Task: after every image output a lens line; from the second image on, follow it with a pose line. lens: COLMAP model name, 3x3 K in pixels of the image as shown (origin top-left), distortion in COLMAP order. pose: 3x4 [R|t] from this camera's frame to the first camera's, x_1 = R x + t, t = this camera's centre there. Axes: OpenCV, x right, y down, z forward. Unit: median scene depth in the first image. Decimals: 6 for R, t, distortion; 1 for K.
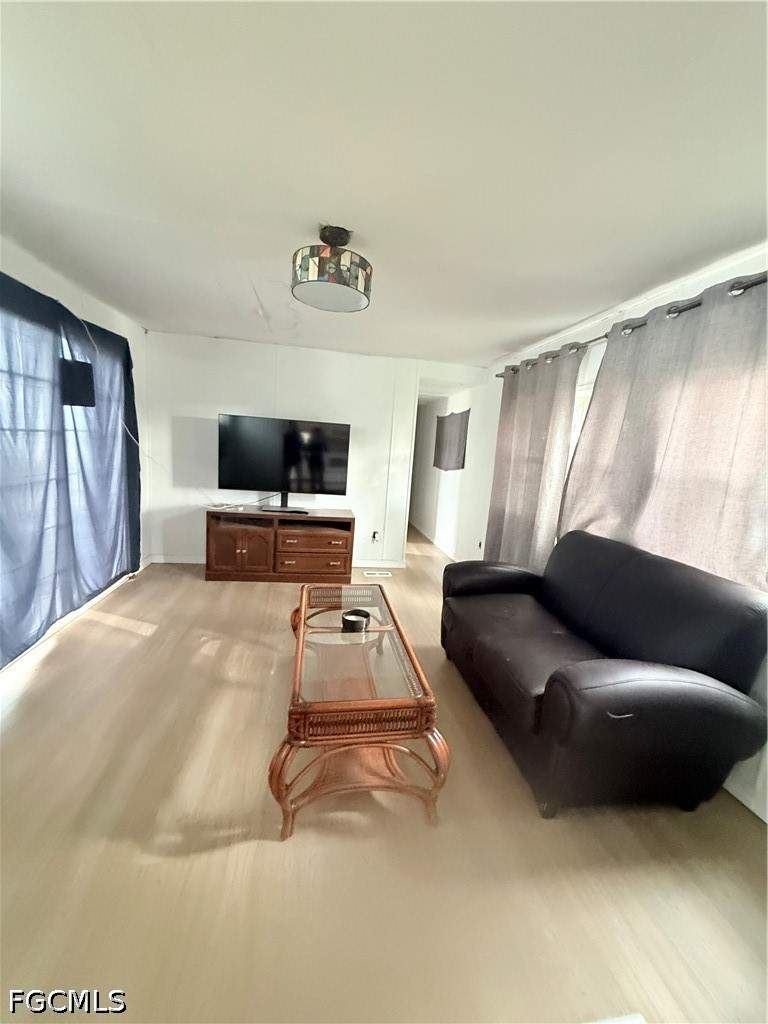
lens RADIAL K [[408.4, 0, 384.0], [0, 408.4, 512.0], [0, 0, 1]] dist [-0.000188, -0.000071]
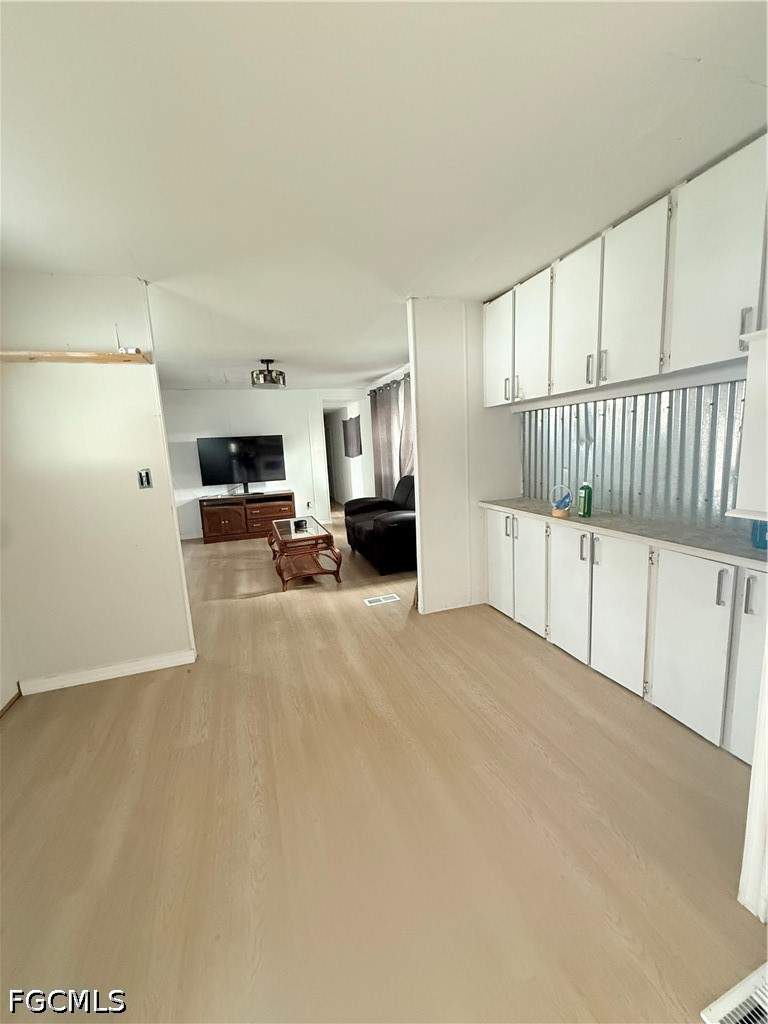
lens RADIAL K [[418.5, 0, 384.0], [0, 418.5, 512.0], [0, 0, 1]] dist [-0.000702, -0.000024]
pose [[0.979135, -0.146700, 0.140618, 0.035489], [0.146376, 0.989147, 0.012705, 0.126511], [-0.140955, 0.008143, 0.989982, -0.703172]]
